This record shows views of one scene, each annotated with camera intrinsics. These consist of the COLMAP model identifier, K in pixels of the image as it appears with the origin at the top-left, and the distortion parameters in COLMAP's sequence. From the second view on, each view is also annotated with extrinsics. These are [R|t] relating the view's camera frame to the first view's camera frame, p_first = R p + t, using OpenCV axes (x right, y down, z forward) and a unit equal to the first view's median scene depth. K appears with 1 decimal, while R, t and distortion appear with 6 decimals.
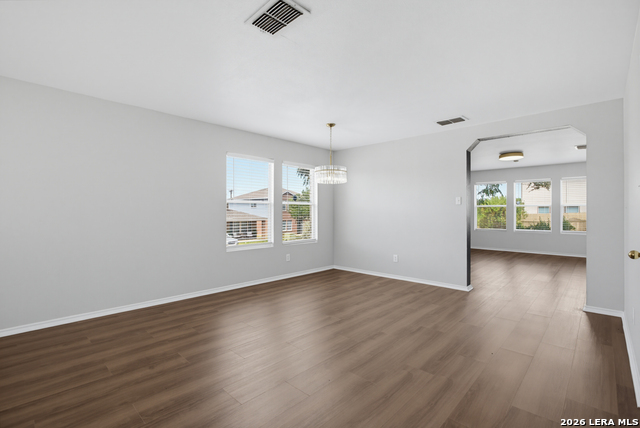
lens RADIAL K [[303.0, 0, 320.6], [0, 303.0, 208.8], [0, 0, 1]] dist [0.000582, -0.000587]
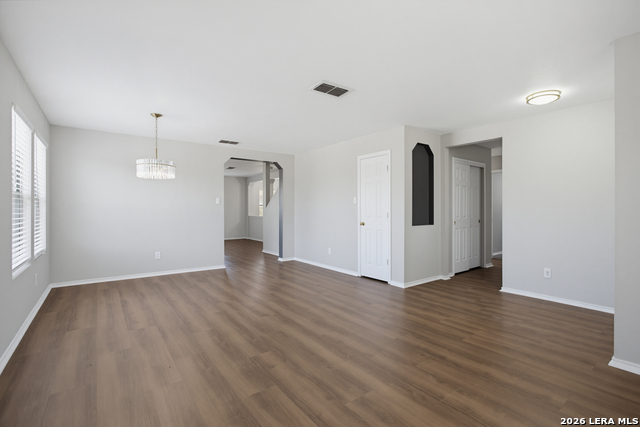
lens RADIAL K [[303.0, 0, 320.6], [0, 303.0, 208.3], [0, 0, 1]] dist [0.000582, -0.000587]
pose [[0.171341, -0.001738, 0.985210, -0.847945], [-0.011672, 0.999925, 0.003793, -0.004149], [-0.985143, -0.012149, 0.171308, 0.376790]]
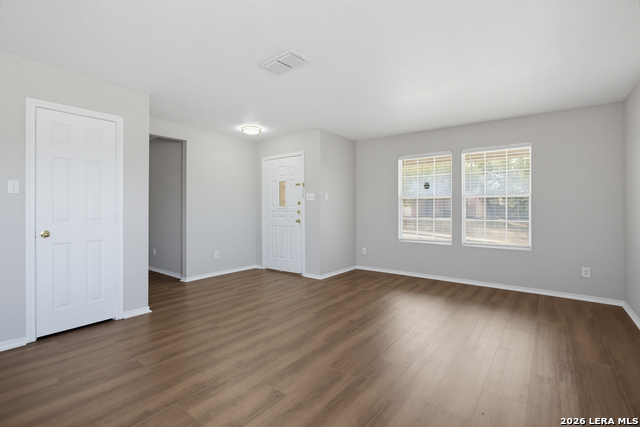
lens RADIAL K [[303.0, 0, 320.6], [0, 303.0, 208.3], [0, 0, 1]] dist [0.000582, -0.000587]
pose [[-0.995346, 0.001518, -0.096354, -0.086816], [0.002464, 0.999950, -0.009699, 0.015561], [0.096335, -0.009892, -0.995300, 1.130043]]
